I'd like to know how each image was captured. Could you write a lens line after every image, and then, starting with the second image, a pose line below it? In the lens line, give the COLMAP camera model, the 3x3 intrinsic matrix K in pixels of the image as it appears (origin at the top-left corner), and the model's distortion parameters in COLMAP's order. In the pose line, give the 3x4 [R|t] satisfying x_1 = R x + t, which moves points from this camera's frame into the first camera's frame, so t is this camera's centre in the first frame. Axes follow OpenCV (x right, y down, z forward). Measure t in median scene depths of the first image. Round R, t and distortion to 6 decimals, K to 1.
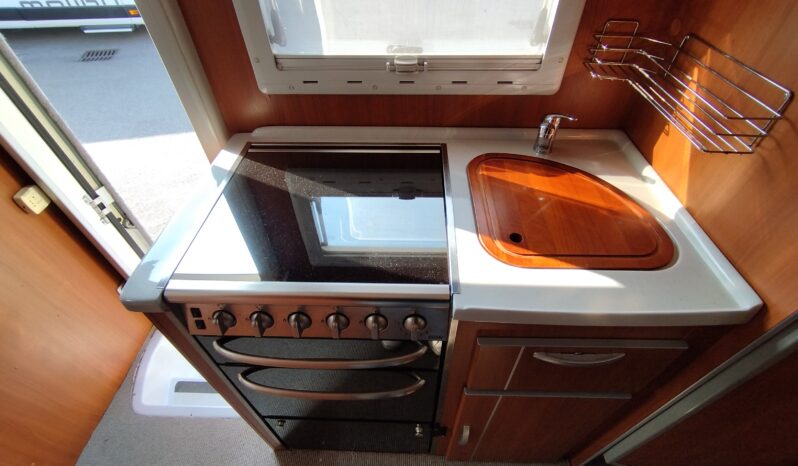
lens RADIAL K [[362.6, 0, 402.3], [0, 362.6, 232.4], [0, 0, 1]] dist [0.000864, 0.000763]
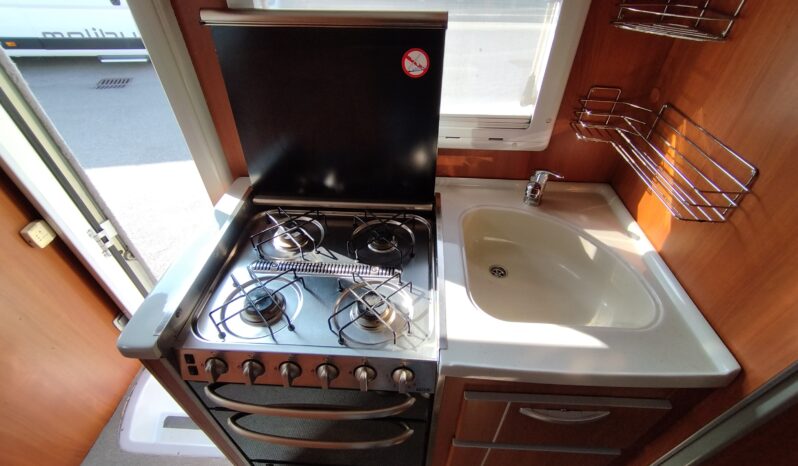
lens RADIAL K [[363.5, 0, 401.8], [0, 363.5, 234.1], [0, 0, 1]] dist [0.000037, 0.001019]
pose [[0.999686, 0.024786, -0.003597, 0.020104], [-0.024977, 0.997239, -0.069937, -0.060537], [0.001854, 0.070005, 0.997545, -0.037919]]
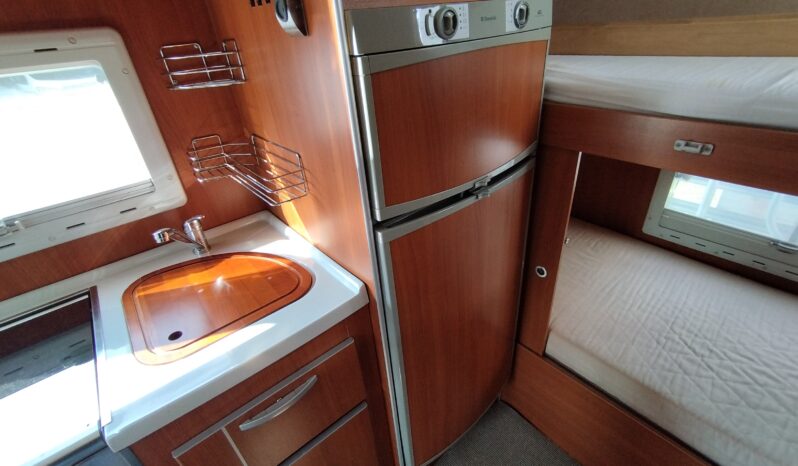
lens RADIAL K [[363.5, 0, 401.8], [0, 363.5, 234.1], [0, 0, 1]] dist [0.000037, 0.001019]
pose [[0.744862, -0.379165, 0.549013, 0.285716], [0.516657, 0.848433, -0.115010, 0.187207], [-0.422193, 0.369318, 0.827863, -0.193672]]
